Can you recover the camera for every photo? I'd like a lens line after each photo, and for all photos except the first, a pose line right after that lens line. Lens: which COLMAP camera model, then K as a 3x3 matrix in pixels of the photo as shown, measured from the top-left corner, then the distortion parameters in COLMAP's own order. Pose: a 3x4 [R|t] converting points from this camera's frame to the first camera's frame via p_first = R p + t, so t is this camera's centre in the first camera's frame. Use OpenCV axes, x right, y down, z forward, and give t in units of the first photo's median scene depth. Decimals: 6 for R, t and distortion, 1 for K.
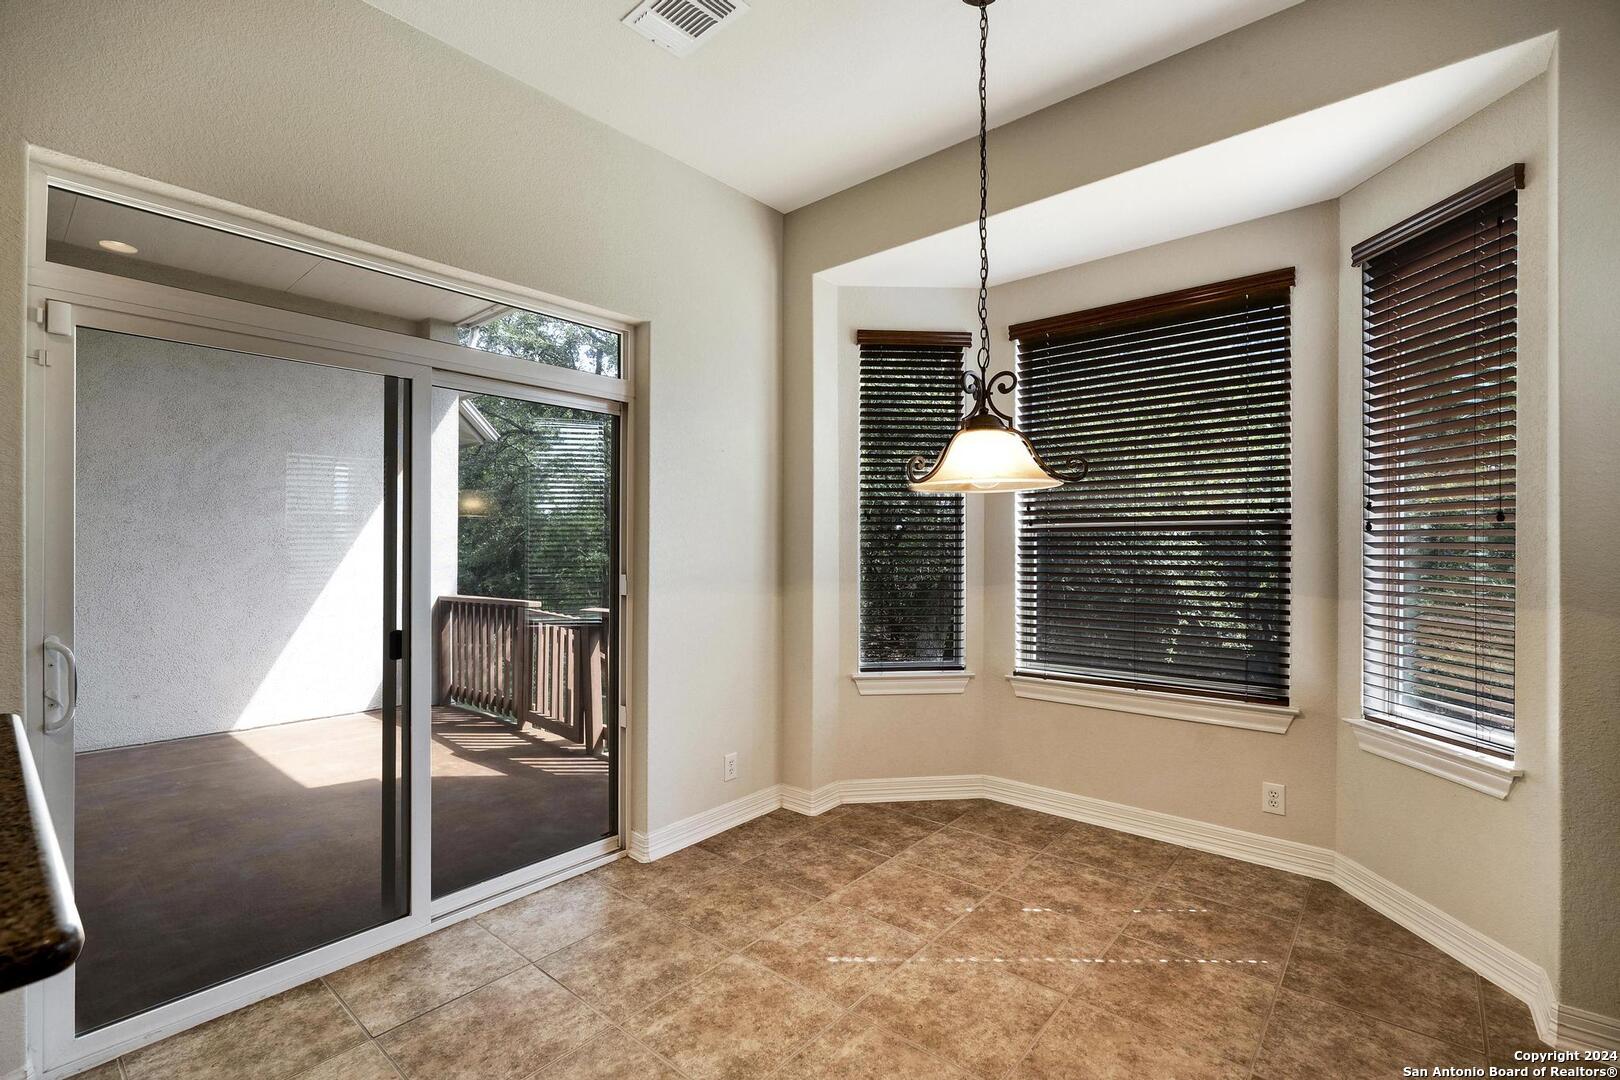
lens RADIAL K [[719.9, 0, 811.5], [0, 719.9, 539.4], [0, 0, 1]] dist [0.005008, 0.000126]
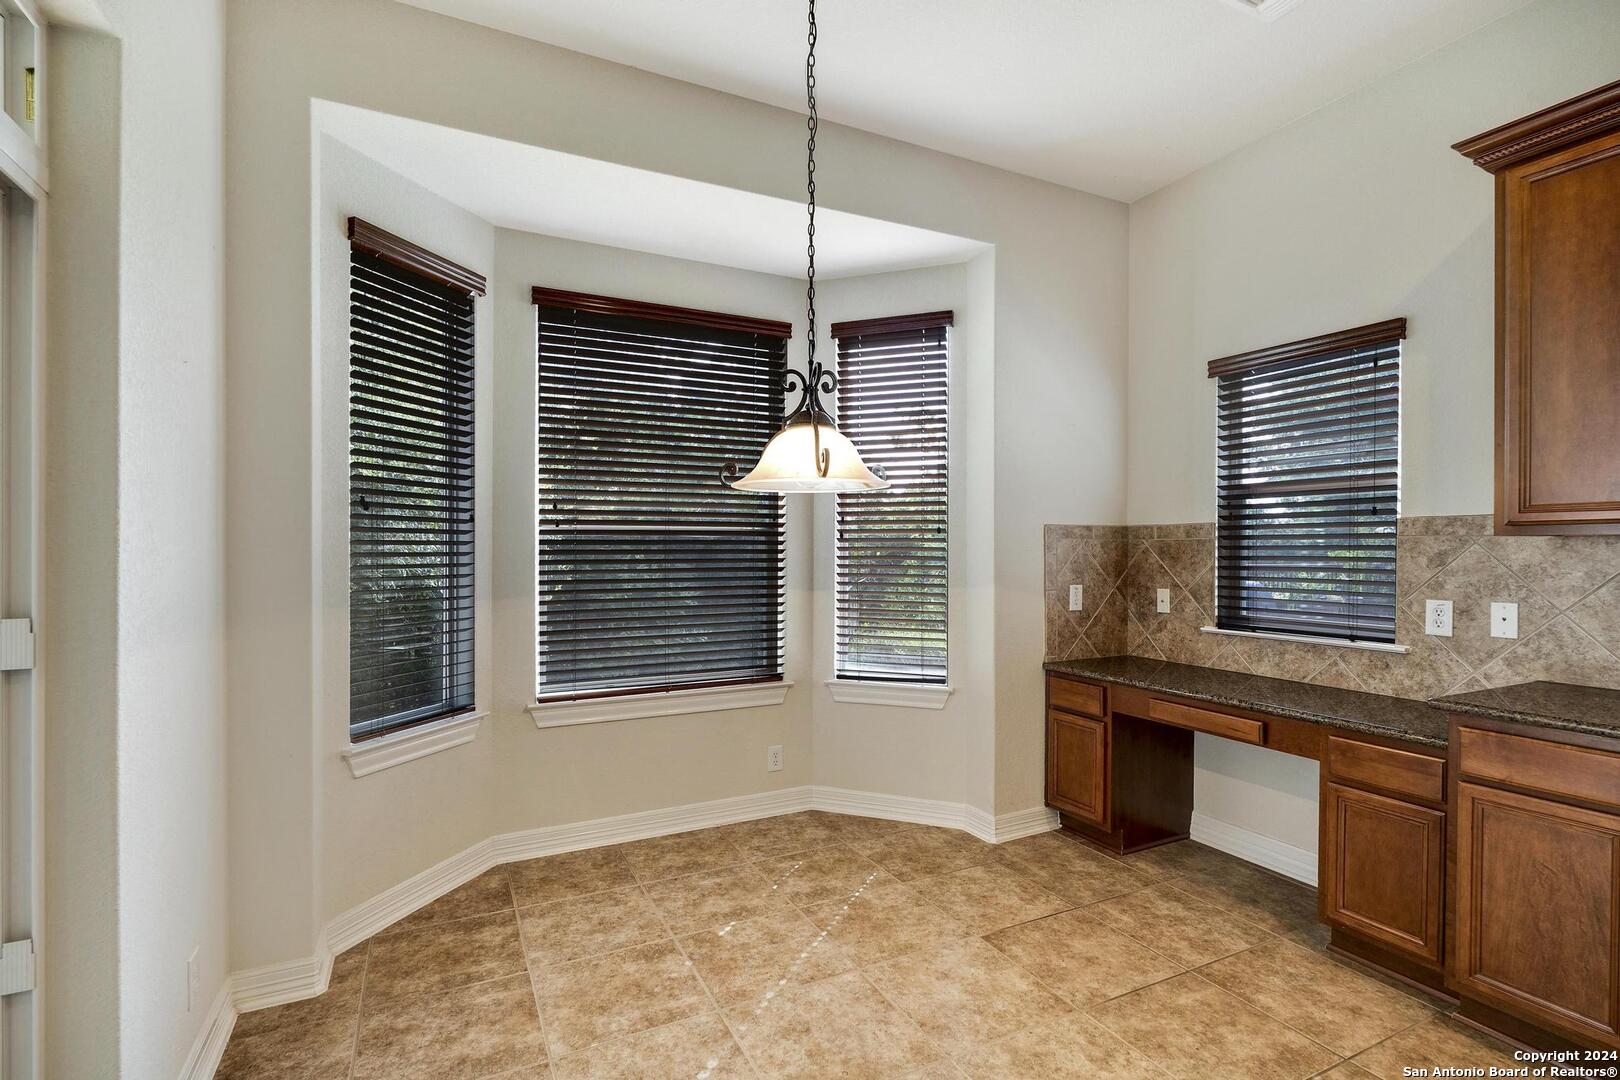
lens RADIAL K [[760.2, 0, 808.4], [0, 760.2, 547.1], [0, 0, 1]] dist [0.000748, 0.000571]
pose [[0.398518, 0.003861, 0.917152, -0.511200], [-0.008318, 0.999965, -0.000596, 0.004493], [-0.917123, -0.007391, 0.398536, 0.445201]]
